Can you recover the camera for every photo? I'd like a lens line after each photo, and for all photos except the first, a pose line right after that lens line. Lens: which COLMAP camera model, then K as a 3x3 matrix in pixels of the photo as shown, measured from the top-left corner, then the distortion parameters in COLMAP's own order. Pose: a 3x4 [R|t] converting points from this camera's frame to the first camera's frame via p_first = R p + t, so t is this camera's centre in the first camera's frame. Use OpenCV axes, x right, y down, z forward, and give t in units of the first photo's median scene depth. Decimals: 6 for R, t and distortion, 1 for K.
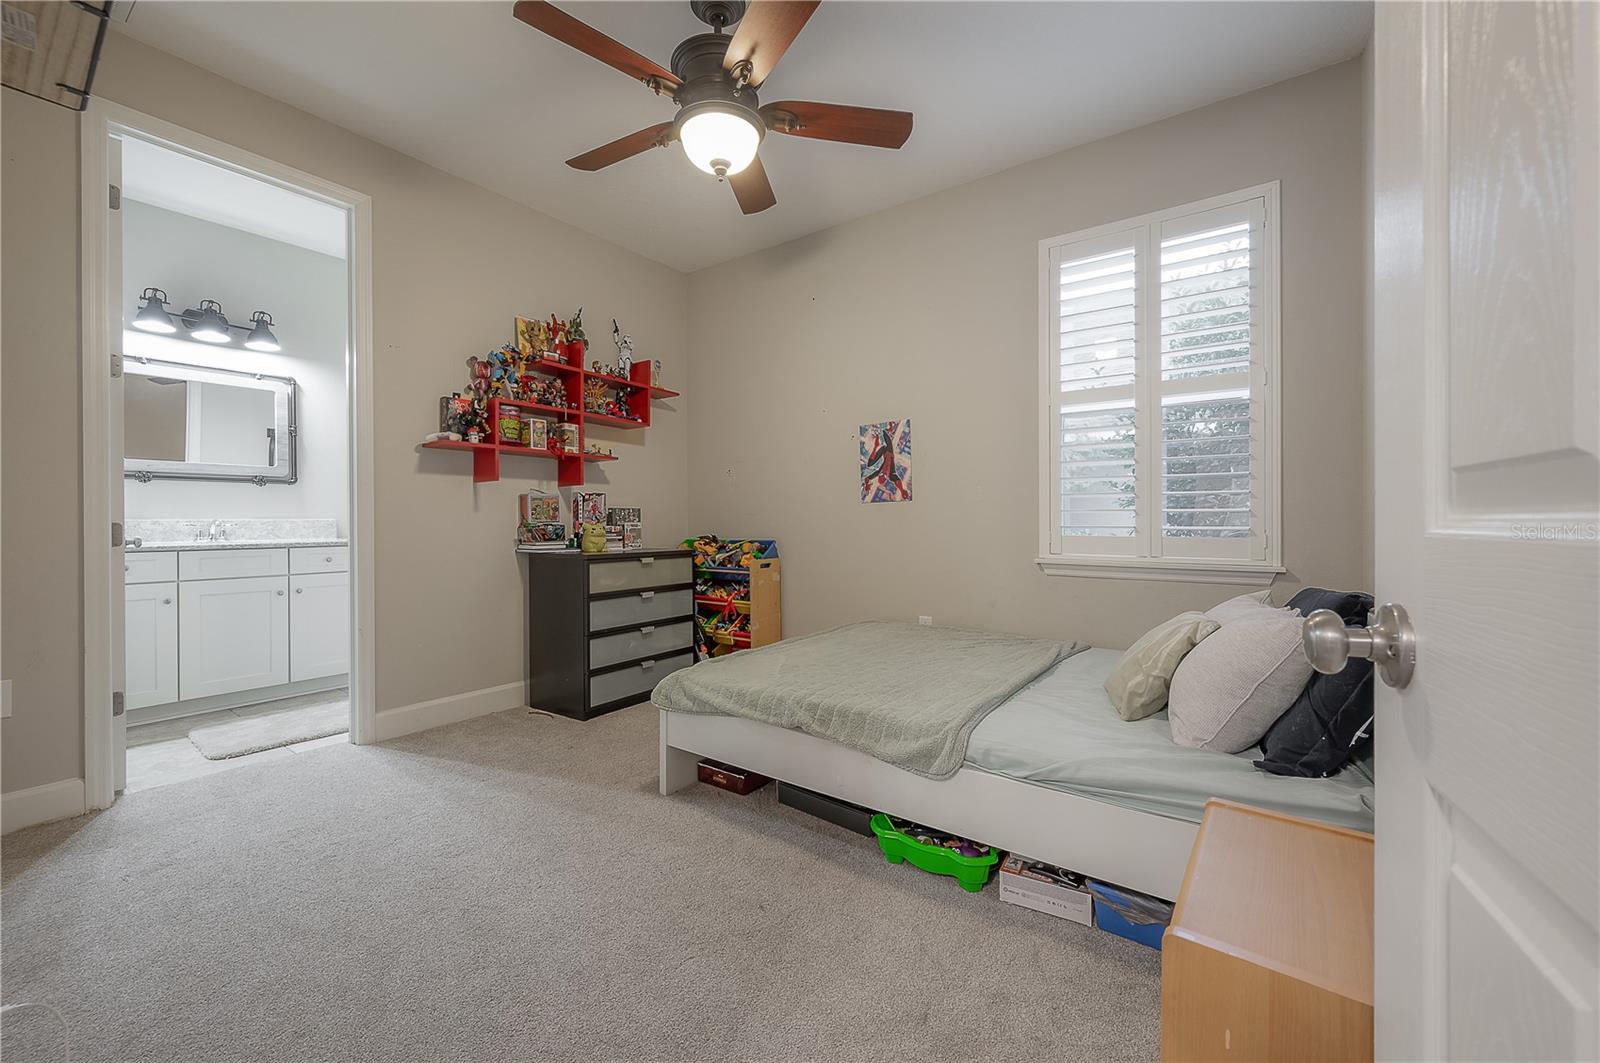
lens RADIAL K [[649.4, 0, 800.6], [0, 649.4, 517.9], [0, 0, 1]] dist [-0.001179, -0.000026]
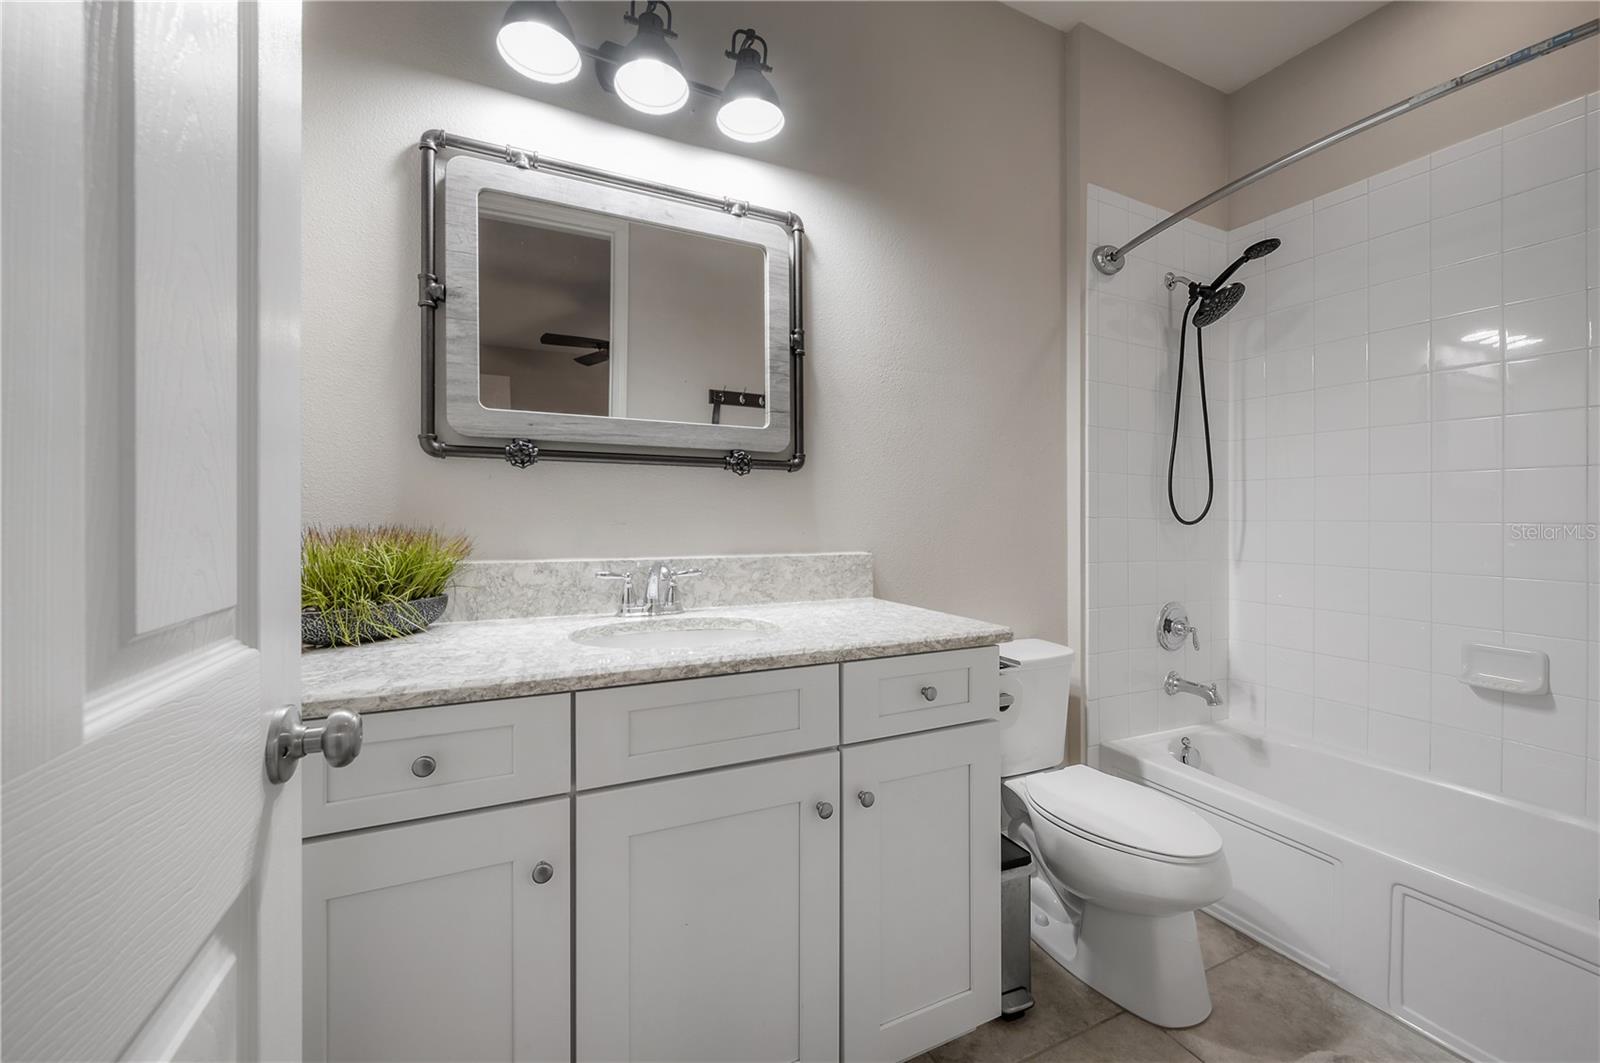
lens RADIAL K [[632.5, 0, 787.6], [0, 632.5, 520.4], [0, 0, 1]] dist [0.000401, 0.000084]
pose [[0.880431, 0.009298, -0.474083, -0.685538], [-0.007291, 0.999955, 0.006072, -0.025783], [0.474118, -0.001890, 0.880459, 0.735917]]
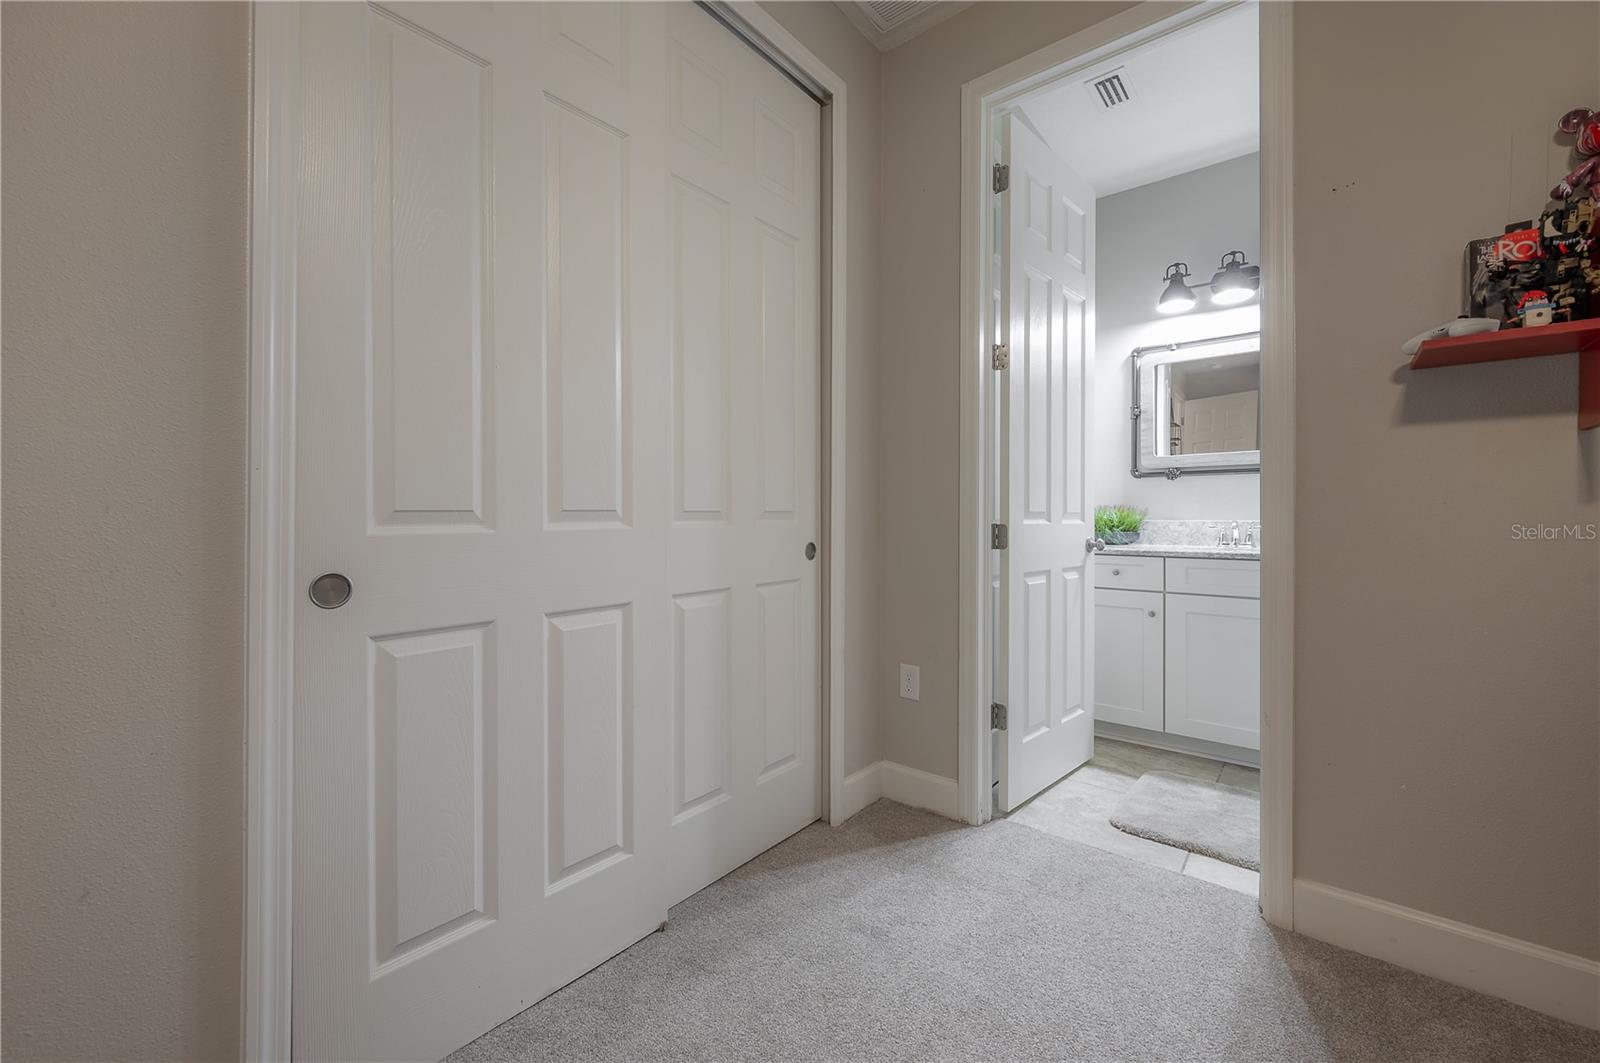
lens RADIAL K [[636.3, 0, 795.5], [0, 636.3, 517.7], [0, 0, 1]] dist [-0.000767, -0.000008]
pose [[-0.049625, 0.000156, -0.998768, -0.086625], [-0.005050, 0.999987, 0.000407, 0.001072], [0.998755, 0.005064, -0.049624, 0.511533]]
